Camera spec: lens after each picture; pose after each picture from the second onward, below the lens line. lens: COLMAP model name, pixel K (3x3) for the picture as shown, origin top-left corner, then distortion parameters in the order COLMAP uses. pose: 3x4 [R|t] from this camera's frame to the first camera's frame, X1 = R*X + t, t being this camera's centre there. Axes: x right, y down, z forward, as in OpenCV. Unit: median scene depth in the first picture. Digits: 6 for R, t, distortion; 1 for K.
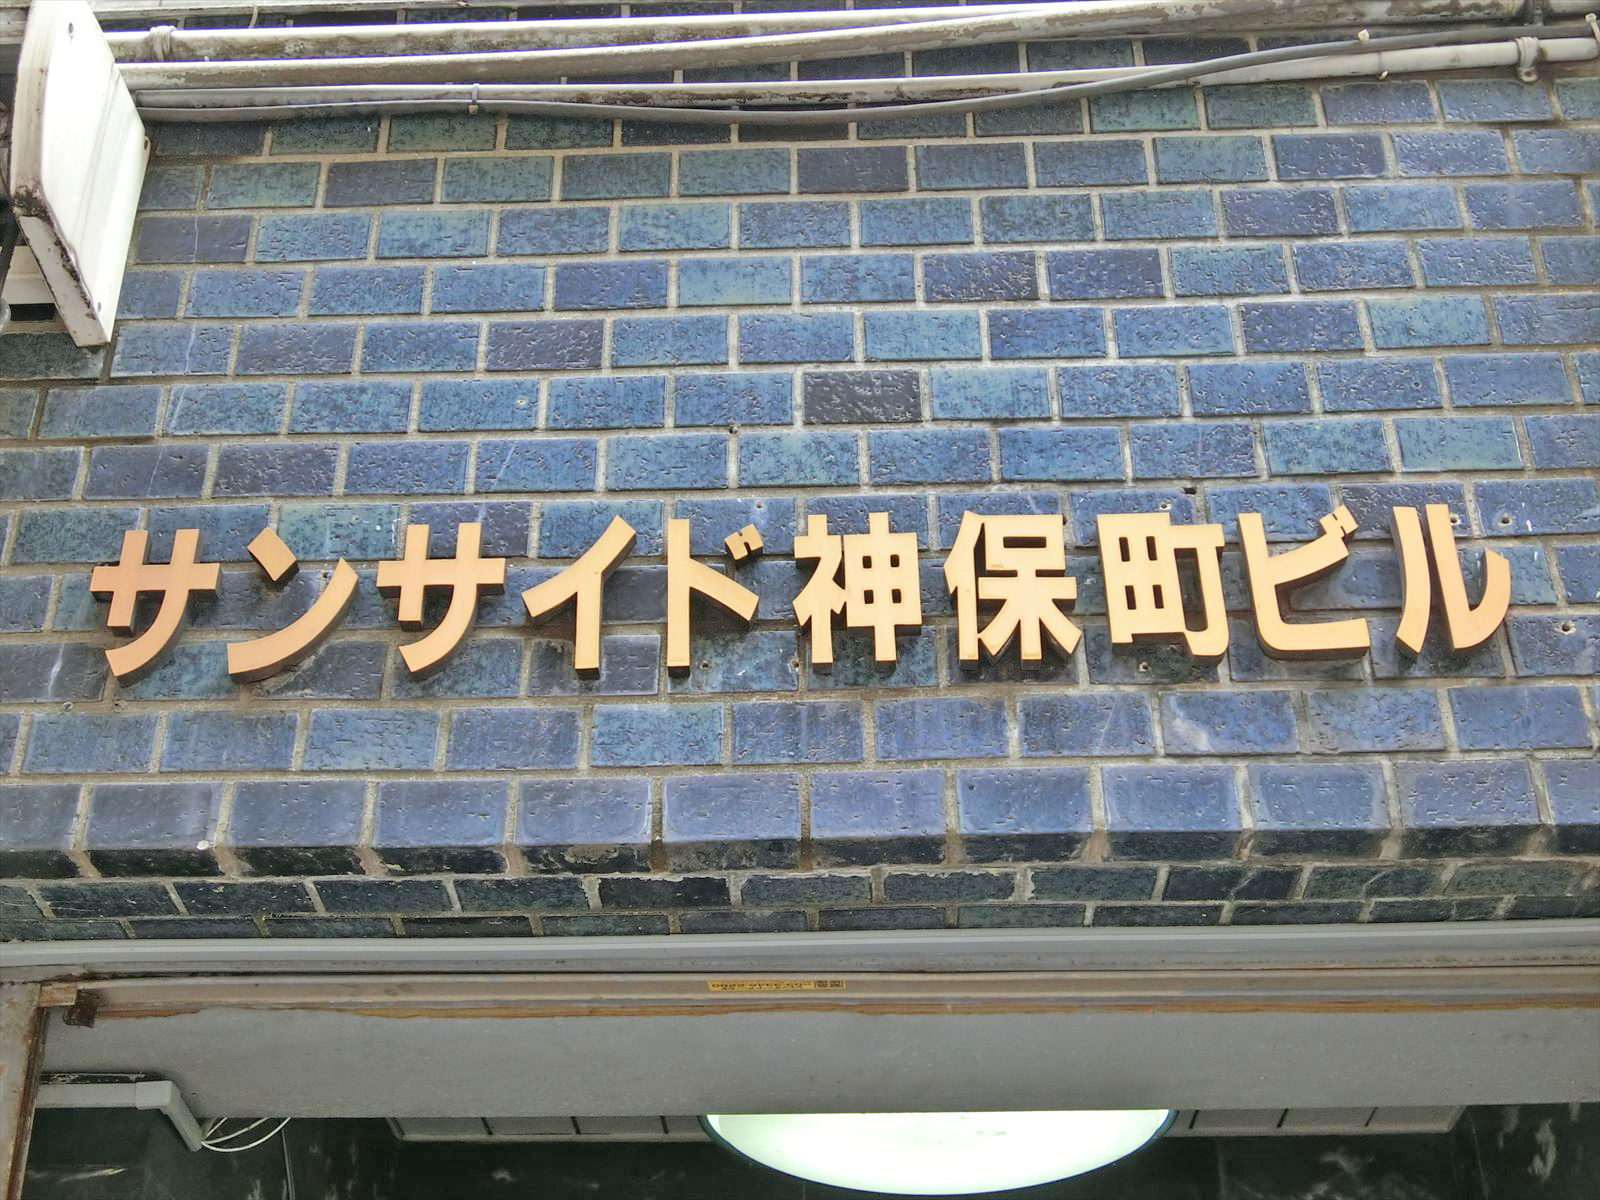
lens RADIAL K [[2230.5, 0, 800.0], [0, 2230.5, 600.0], [0, 0, 1]] dist [0.000407, -0.074458]
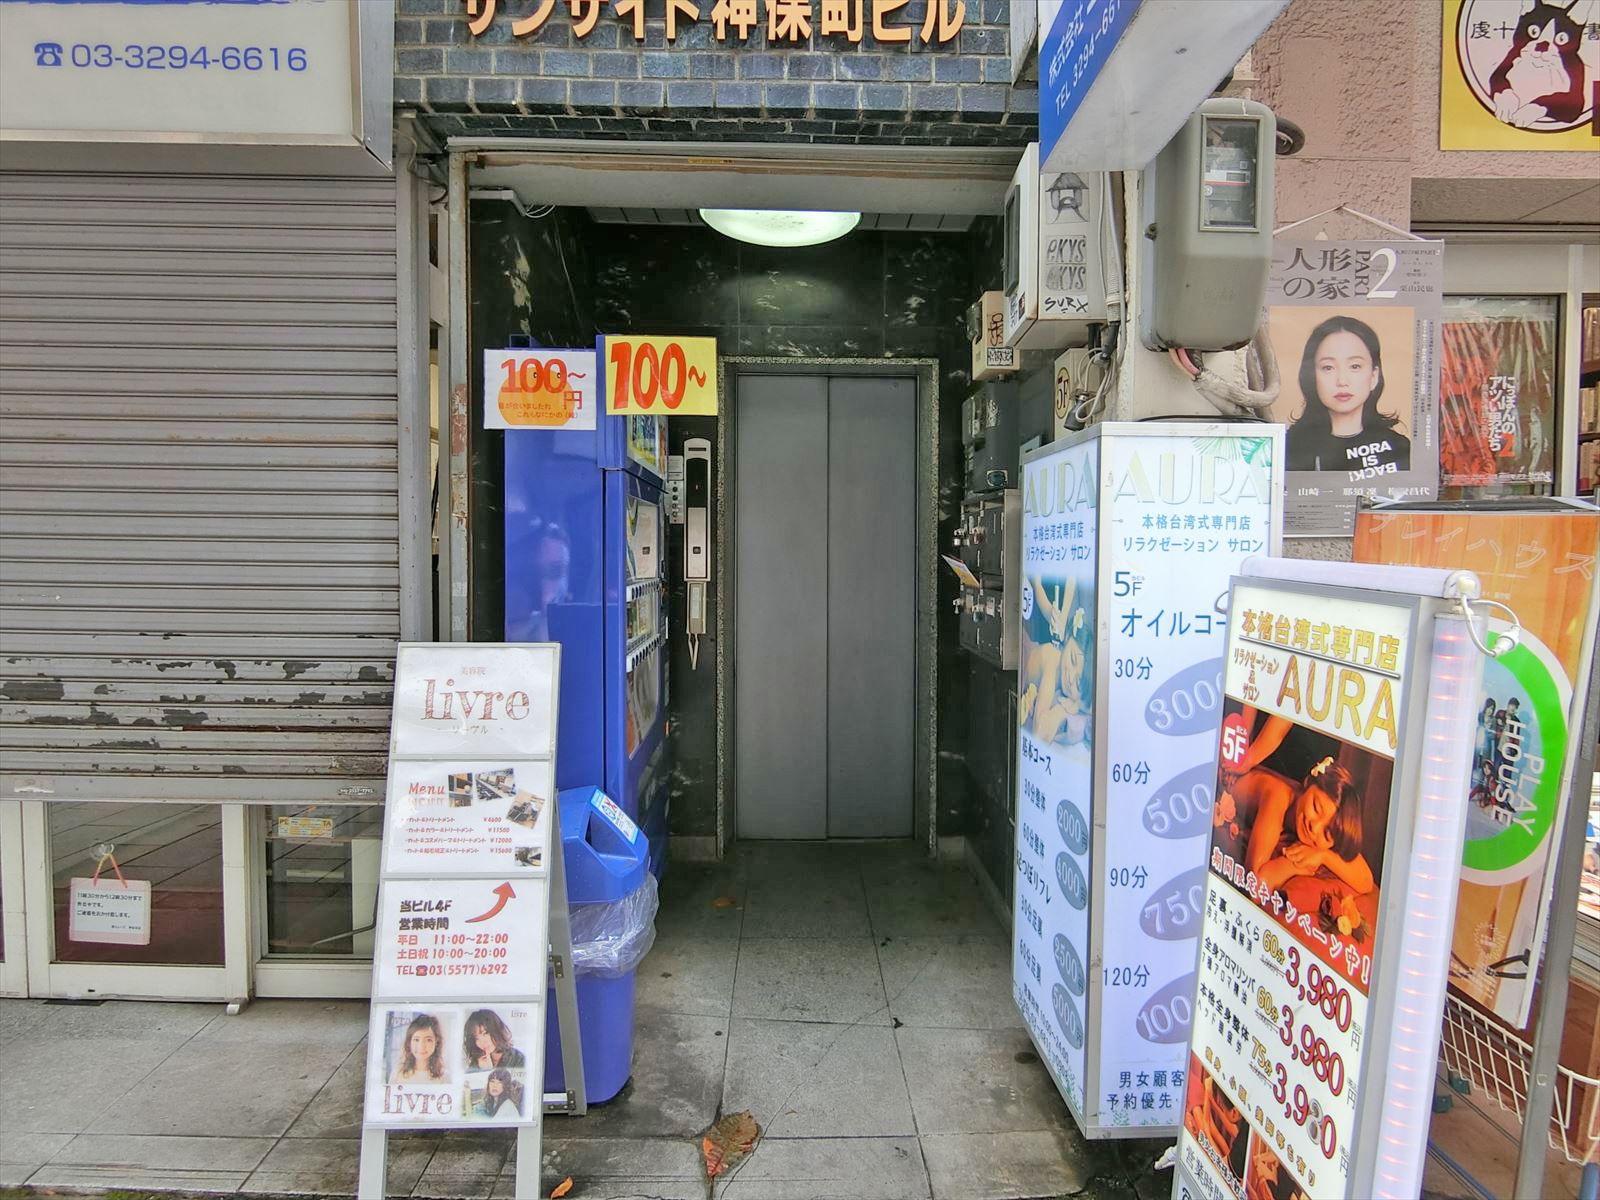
lens RADIAL K [[909.9, 0, 800.0], [0, 909.9, 600.0], [0, 0, 1]] dist [-0.001983, -0.000827]
pose [[0.999255, 0.017822, 0.034246, 0.084427], [-0.034134, 0.822279, 0.568060, -0.046038], [-0.018036, -0.568806, 0.822274, -0.382053]]
